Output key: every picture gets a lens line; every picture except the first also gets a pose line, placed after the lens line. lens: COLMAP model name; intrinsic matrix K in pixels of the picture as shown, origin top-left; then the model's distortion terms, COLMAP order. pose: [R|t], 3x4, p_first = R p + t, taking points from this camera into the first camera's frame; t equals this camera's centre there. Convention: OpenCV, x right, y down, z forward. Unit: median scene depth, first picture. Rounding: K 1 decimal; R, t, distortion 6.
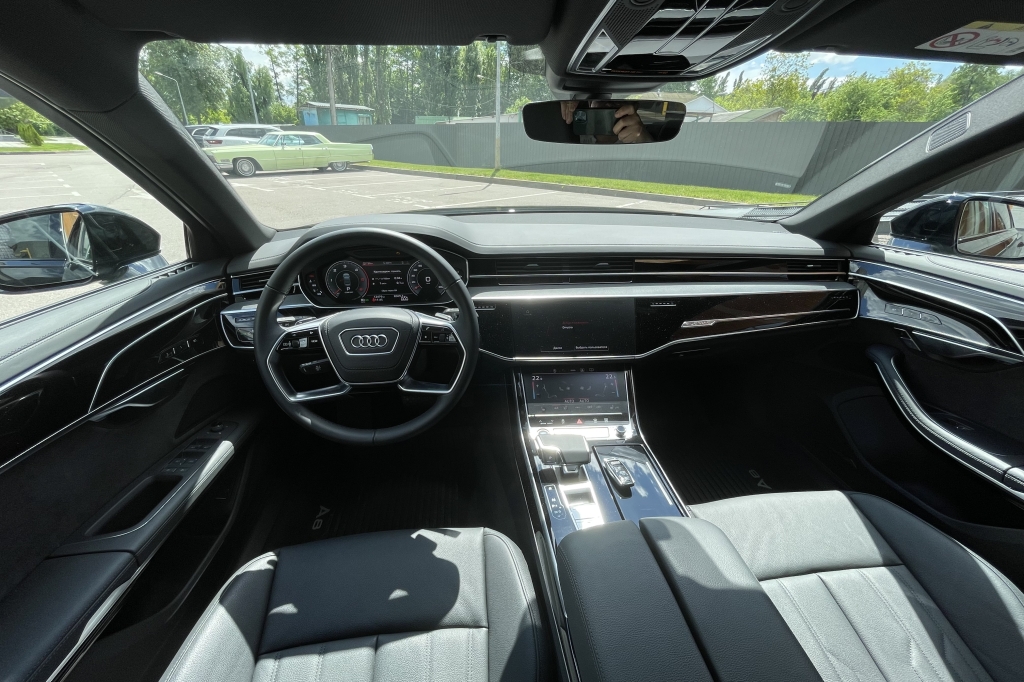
lens RADIAL K [[423.8, 0, 506.7], [0, 423.8, 335.1], [0, 0, 1]] dist [-0.004404, -0.000644]
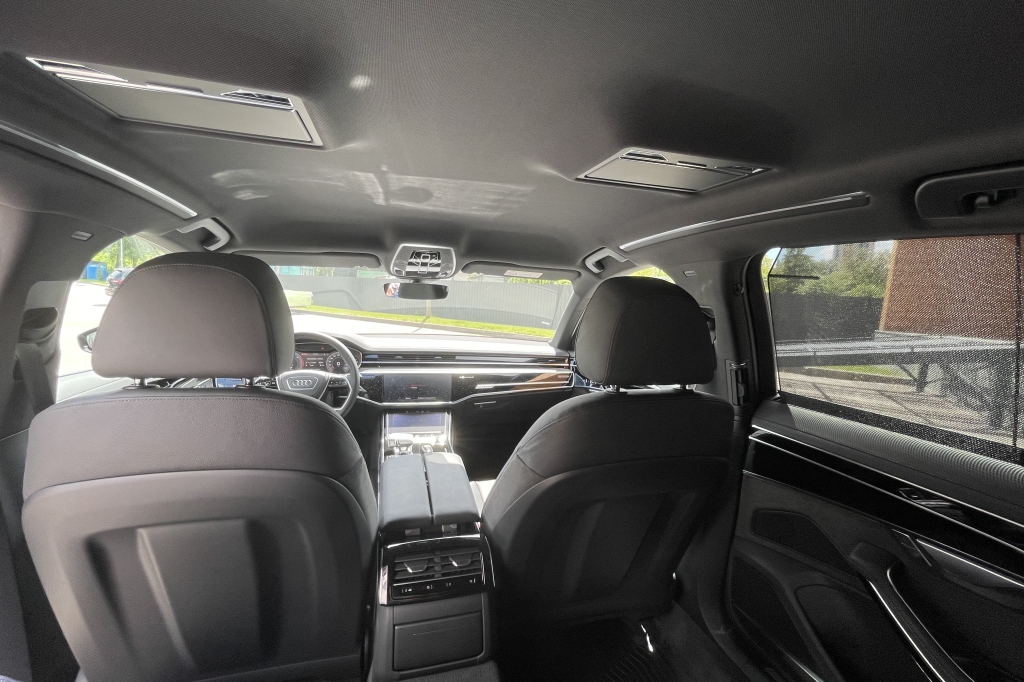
lens RADIAL K [[423.8, 0, 518.5], [0, 423.8, 344.2], [0, 0, 1]] dist [-0.004404, -0.000644]
pose [[0.985206, 0.017489, 0.170477, 0.274107], [0.036042, 0.951384, -0.305890, 0.385512], [-0.167539, 0.307509, 0.936680, -0.890959]]
